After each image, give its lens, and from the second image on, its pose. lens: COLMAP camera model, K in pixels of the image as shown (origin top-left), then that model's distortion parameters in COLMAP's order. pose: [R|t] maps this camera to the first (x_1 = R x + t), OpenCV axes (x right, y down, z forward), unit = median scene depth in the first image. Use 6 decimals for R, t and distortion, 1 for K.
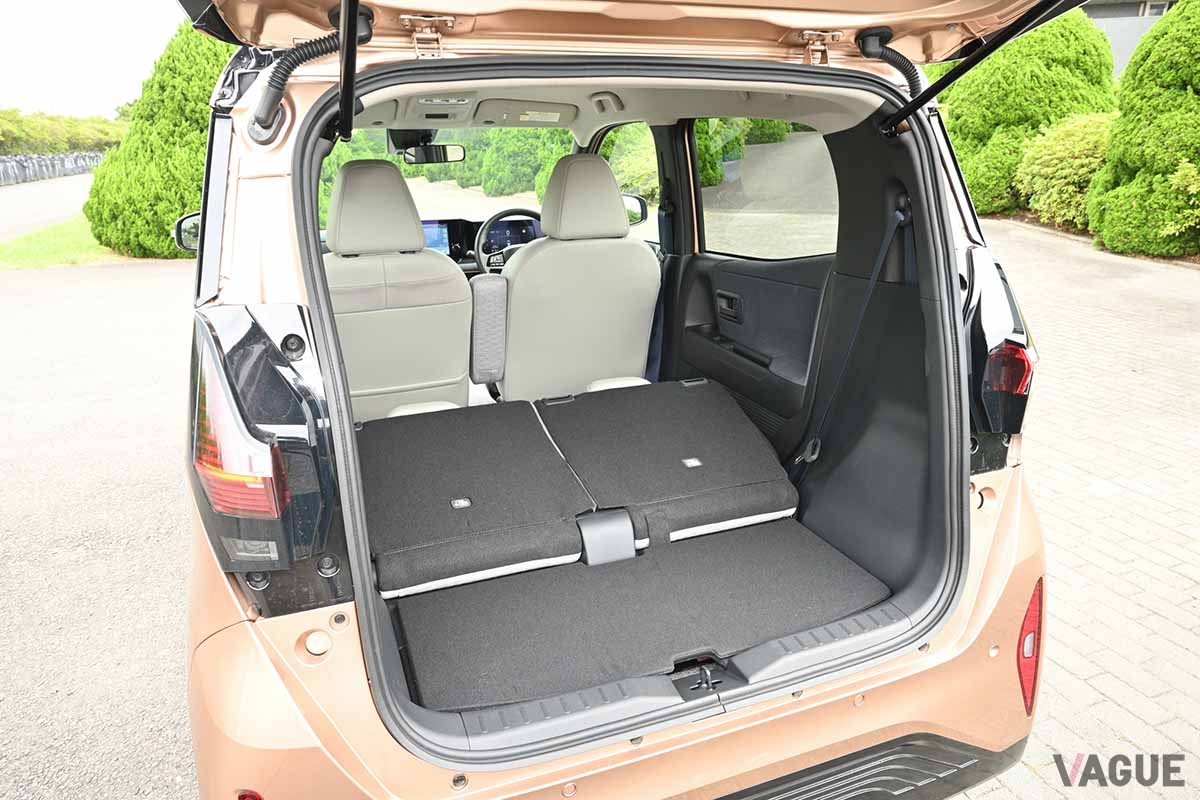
lens RADIAL K [[787.0, 0, 600.6], [0, 787.0, 402.5], [0, 0, 1]] dist [-0.003628, -0.004078]
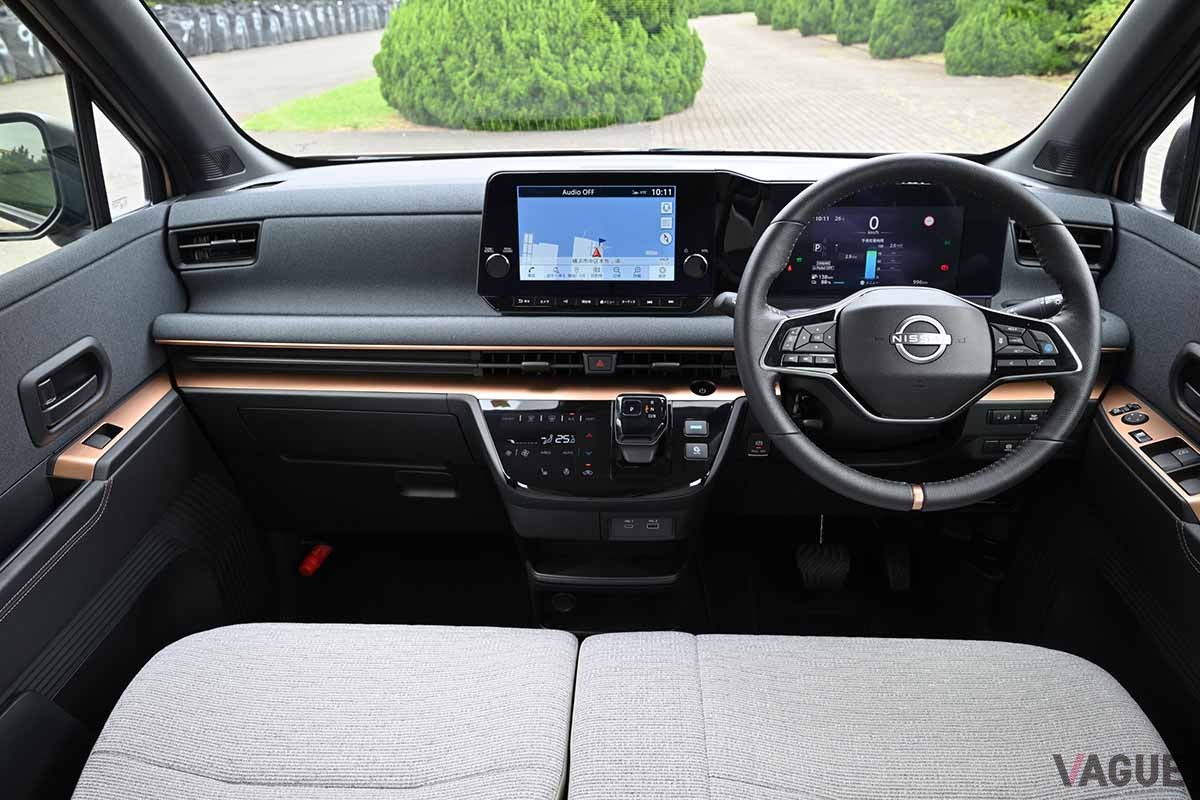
lens RADIAL K [[864.3, 0, 598.9], [0, 864.3, 393.6], [0, 0, 1]] dist [-0.007106, -0.011663]
pose [[0.908193, 0.177229, -0.379178, -0.025655], [-0.130377, 0.980644, 0.146082, -0.064407], [0.397728, -0.083235, 0.913720, 0.222045]]
